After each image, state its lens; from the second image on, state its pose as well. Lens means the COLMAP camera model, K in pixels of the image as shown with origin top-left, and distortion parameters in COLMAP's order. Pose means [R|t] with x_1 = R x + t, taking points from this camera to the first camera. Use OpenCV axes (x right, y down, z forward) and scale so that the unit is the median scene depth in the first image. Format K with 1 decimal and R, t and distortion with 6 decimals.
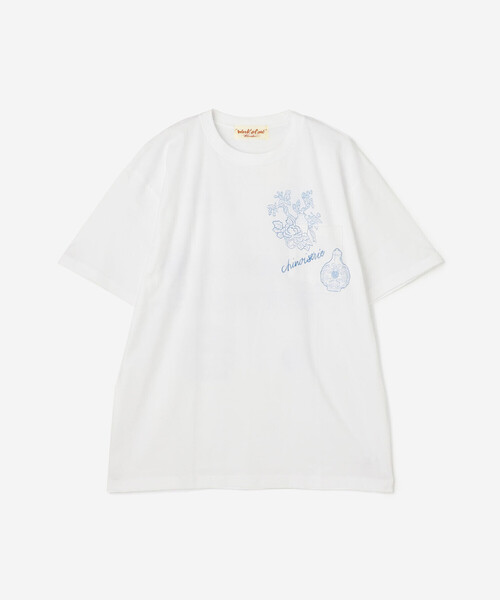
lens RADIAL K [[1020.6, 0, 250.8], [0, 1020.6, 302.5], [0, 0, 1]] dist [0.038729, 0.000000]
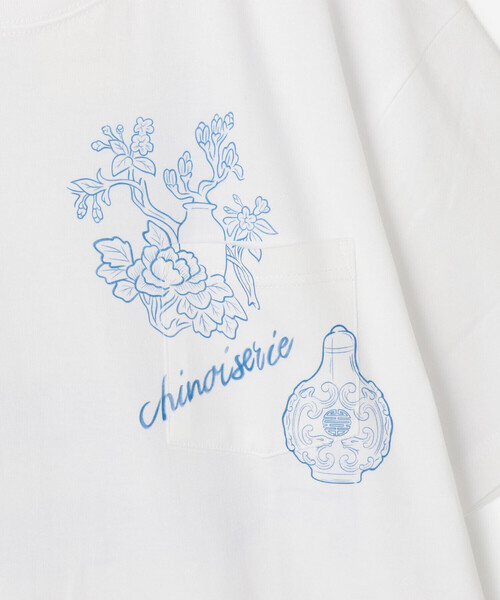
lens RADIAL K [[1020.6, 0, 231.7], [0, 1020.6, 333.1], [0, 0, 1]] dist [0.038729, 0.000000]
pose [[0.997133, -0.066362, -0.036356, 0.065877], [0.070412, 0.989698, 0.124656, -0.086214], [0.027710, -0.126858, 0.991534, 0.729315]]
